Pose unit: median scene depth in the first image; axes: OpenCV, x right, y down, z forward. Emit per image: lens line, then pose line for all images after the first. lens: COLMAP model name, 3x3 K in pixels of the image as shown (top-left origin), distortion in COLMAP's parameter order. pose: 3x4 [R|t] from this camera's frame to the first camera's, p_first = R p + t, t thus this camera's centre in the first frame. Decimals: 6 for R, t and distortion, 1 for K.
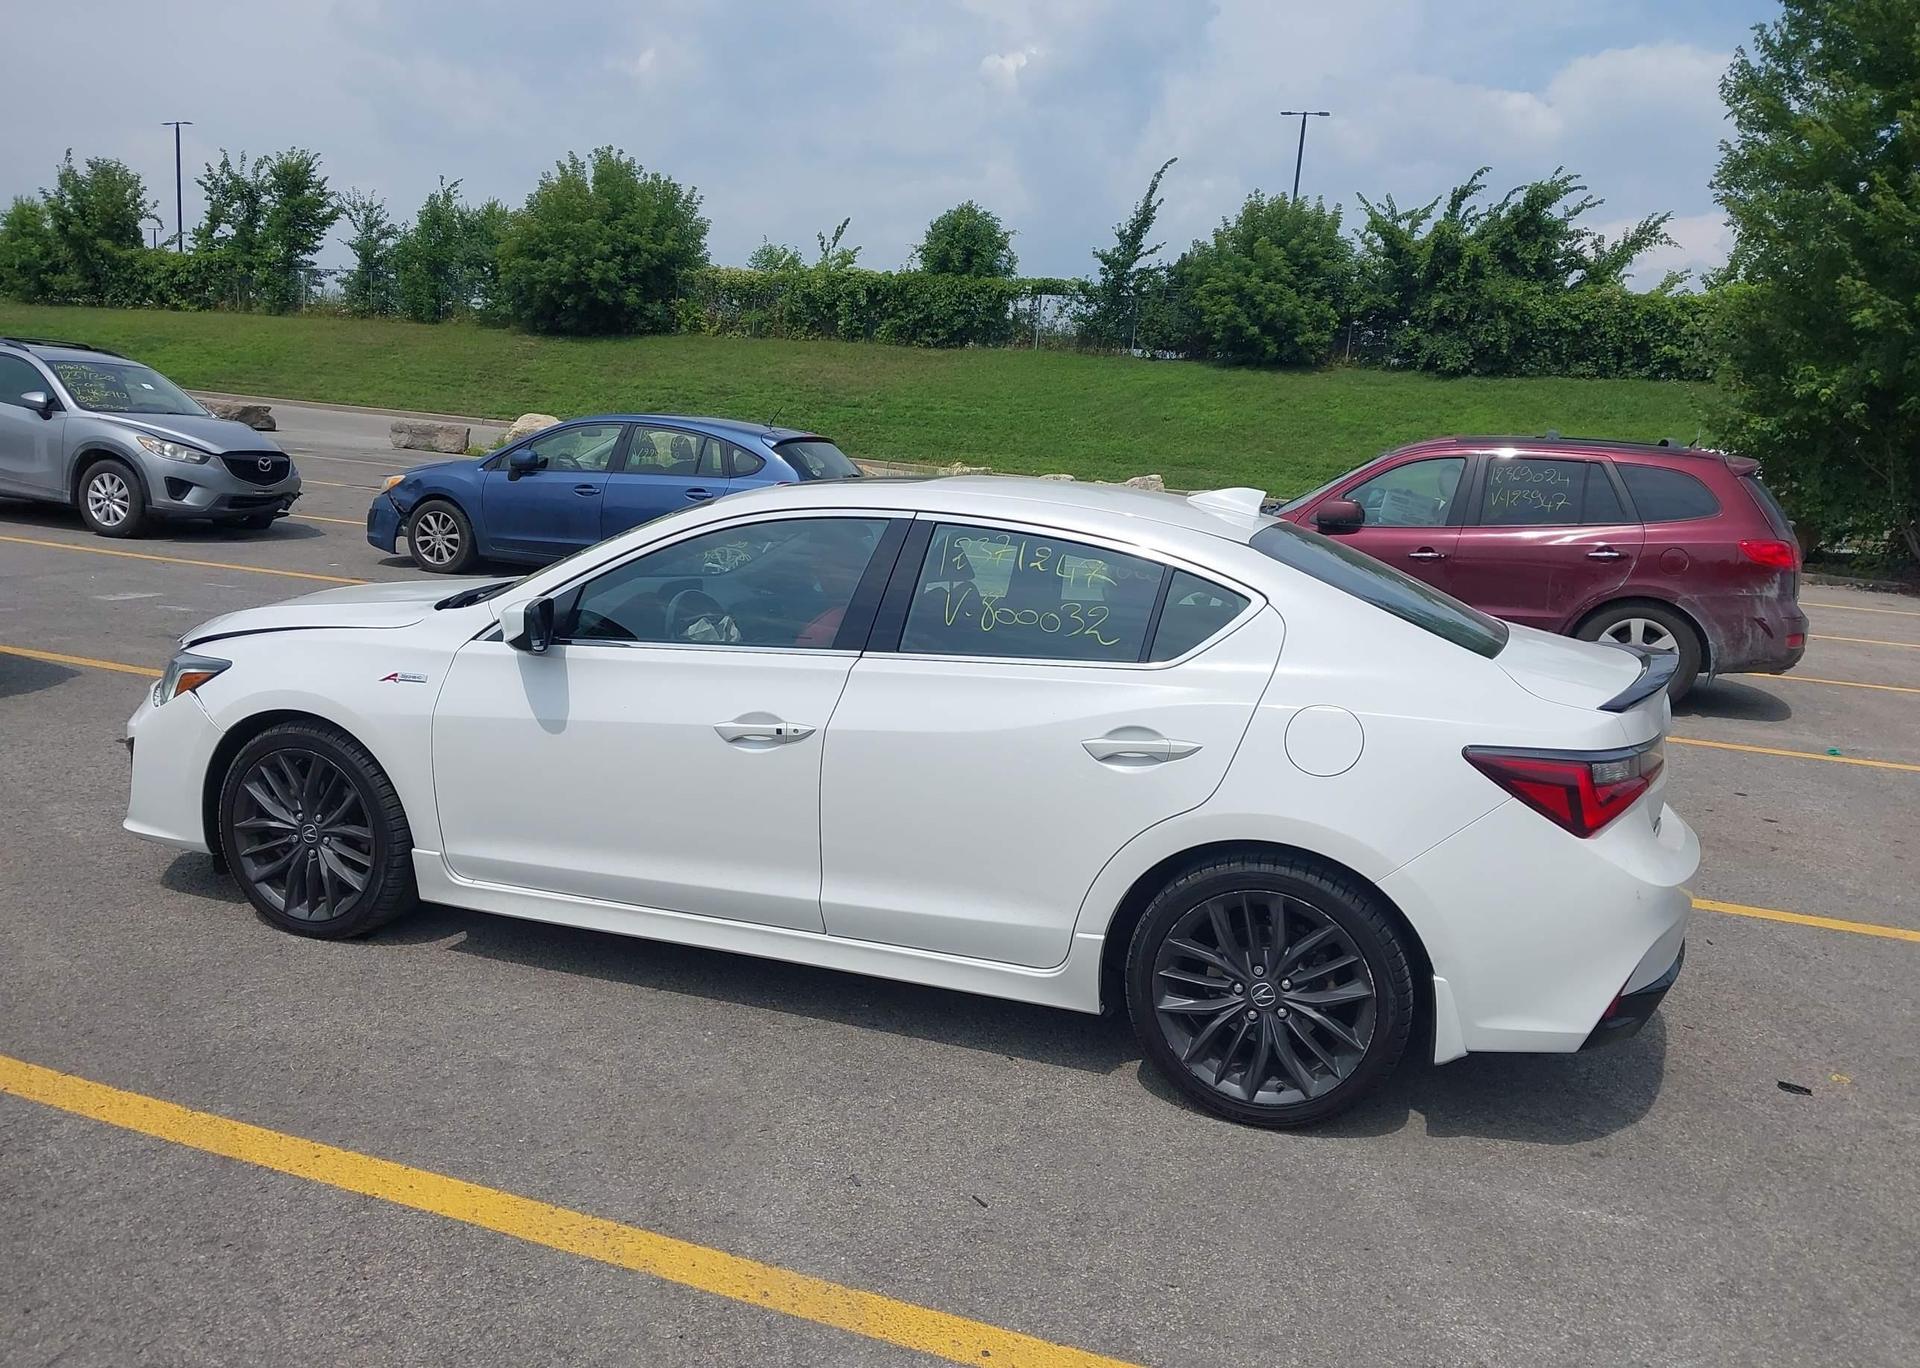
lens RADIAL K [[1512.5, 0, 938.4], [0, 1512.5, 685.0], [0, 0, 1]] dist [0.015276, -0.018072]
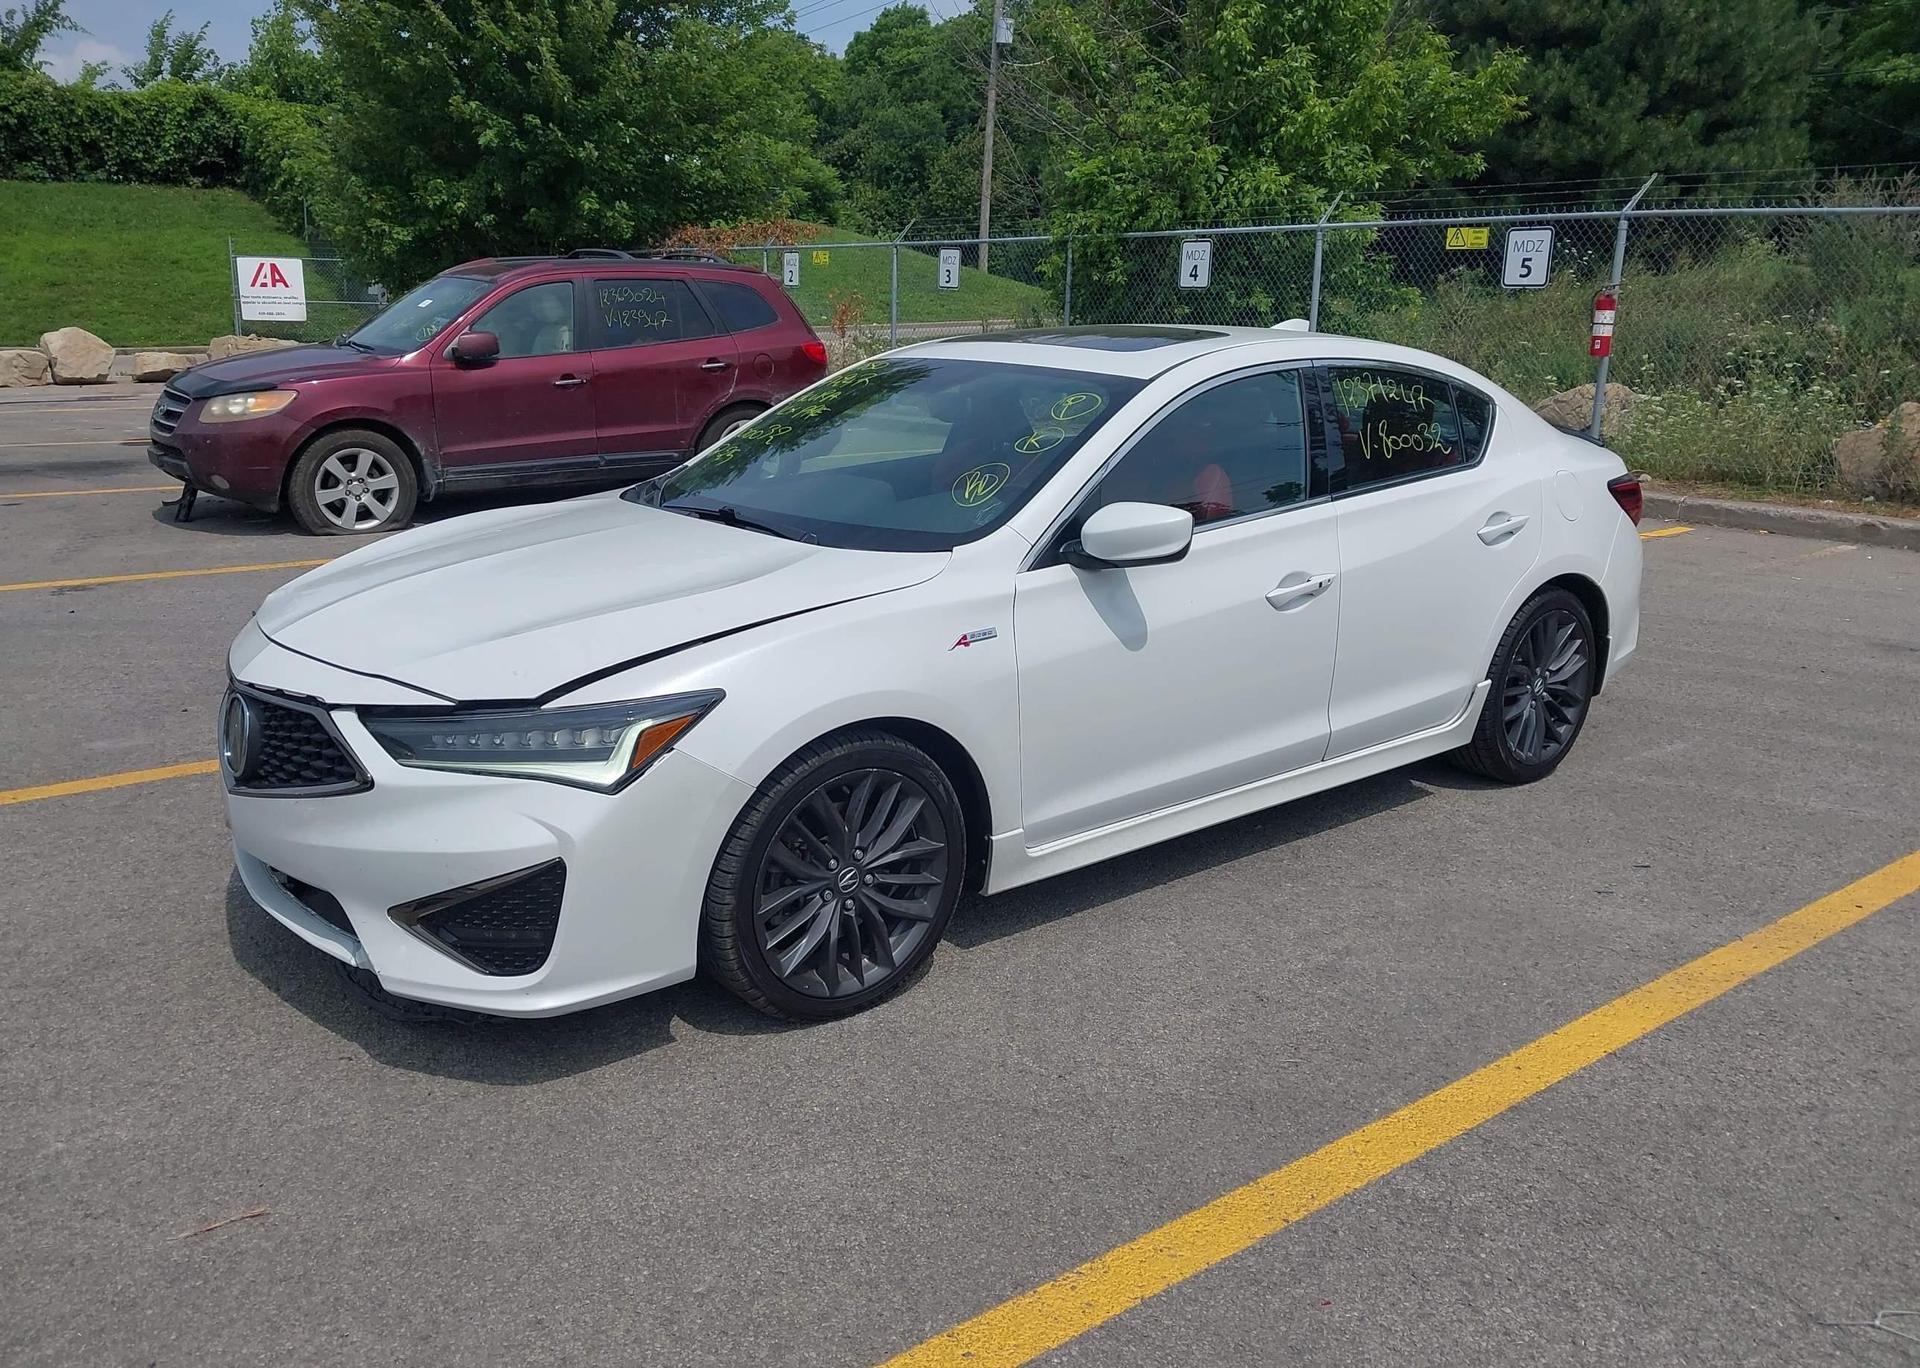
lens RADIAL K [[1512.5, 0, 950.4], [0, 1512.5, 708.9], [0, 0, 1]] dist [0.015276, -0.018072]
pose [[0.522295, -0.275251, 0.807121, -0.324310], [0.161462, 0.961275, 0.223339, -0.047378], [-0.837340, 0.013670, 0.546512, 0.185999]]
